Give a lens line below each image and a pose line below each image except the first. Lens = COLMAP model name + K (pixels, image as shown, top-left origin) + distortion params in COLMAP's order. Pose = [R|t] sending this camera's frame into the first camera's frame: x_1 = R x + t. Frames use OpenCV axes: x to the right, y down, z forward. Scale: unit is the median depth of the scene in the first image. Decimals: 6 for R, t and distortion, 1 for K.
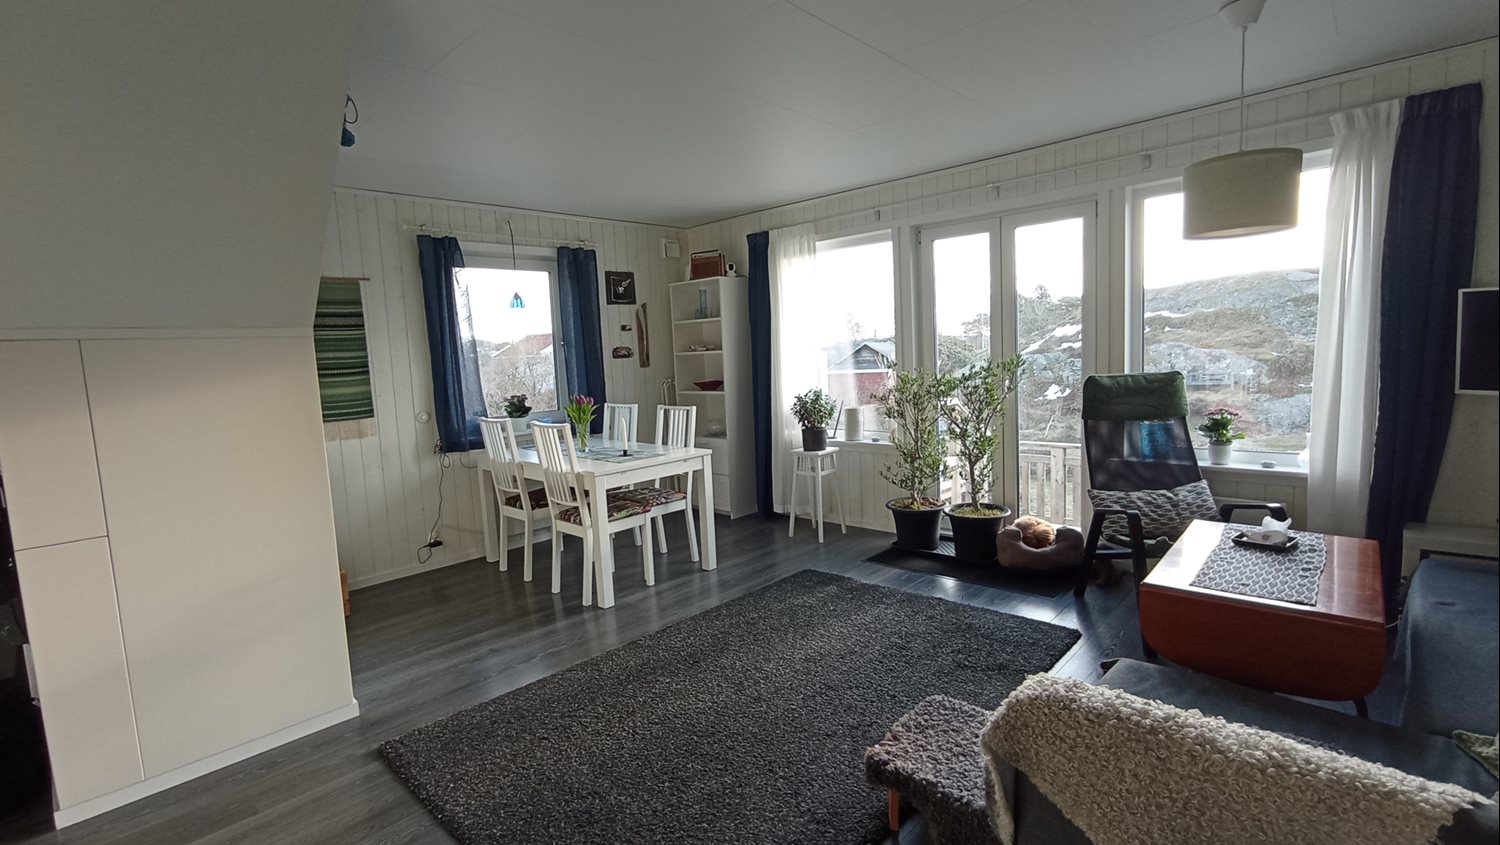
lens RADIAL K [[678.0, 0, 750.1], [0, 678.0, 421.5], [0, 0, 1]] dist [0.002206, 0.000716]
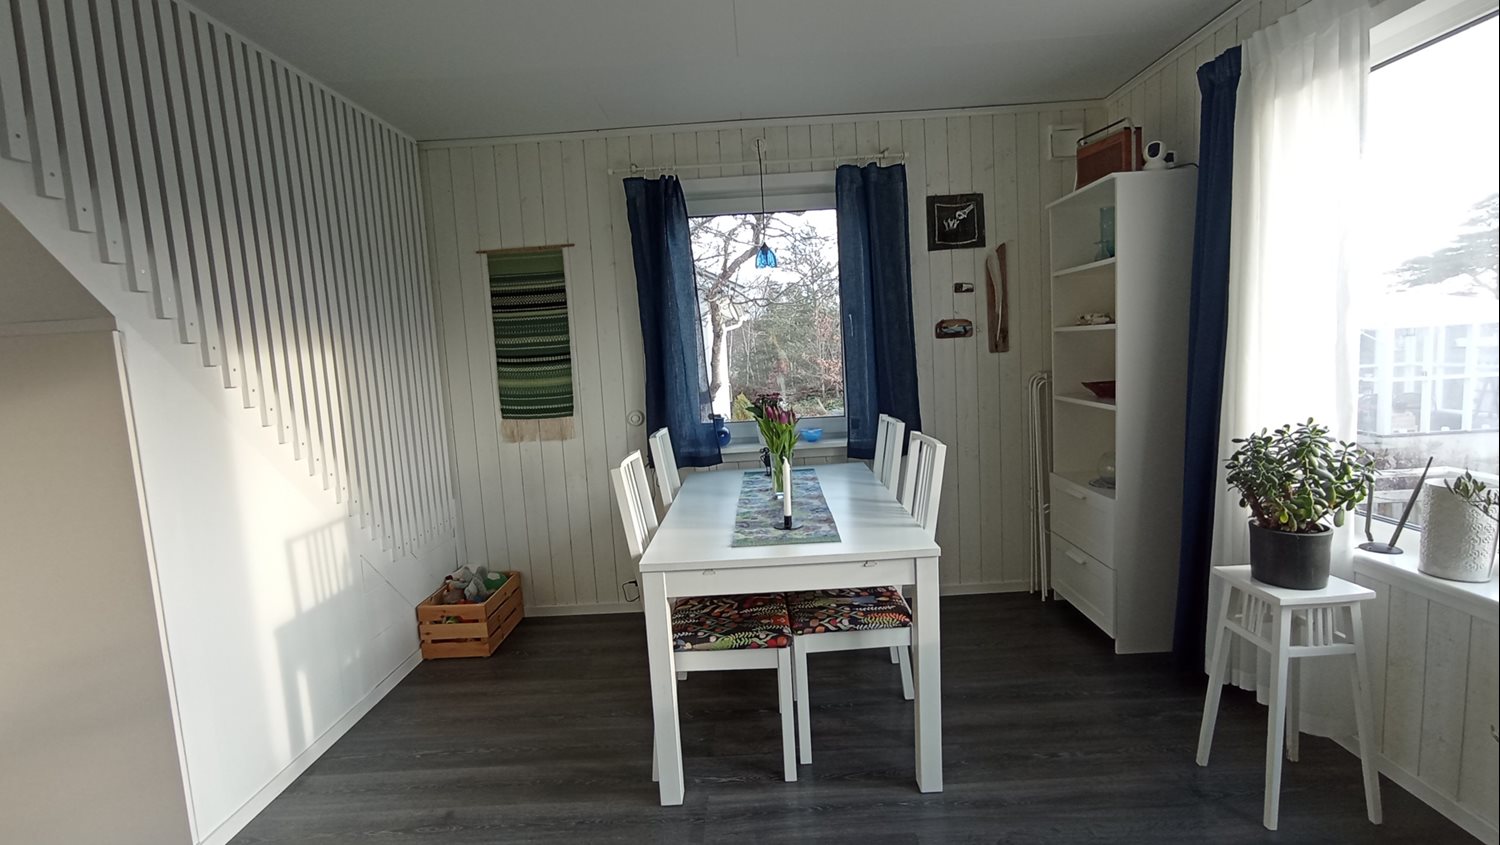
lens RADIAL K [[678.0, 0, 756.6], [0, 678.0, 417.7], [0, 0, 1]] dist [0.002206, 0.000716]
pose [[0.684913, 0.085846, -0.723550, 0.160741], [-0.054306, 0.996287, 0.066800, -0.060320], [0.726598, -0.006459, 0.687032, 0.514555]]
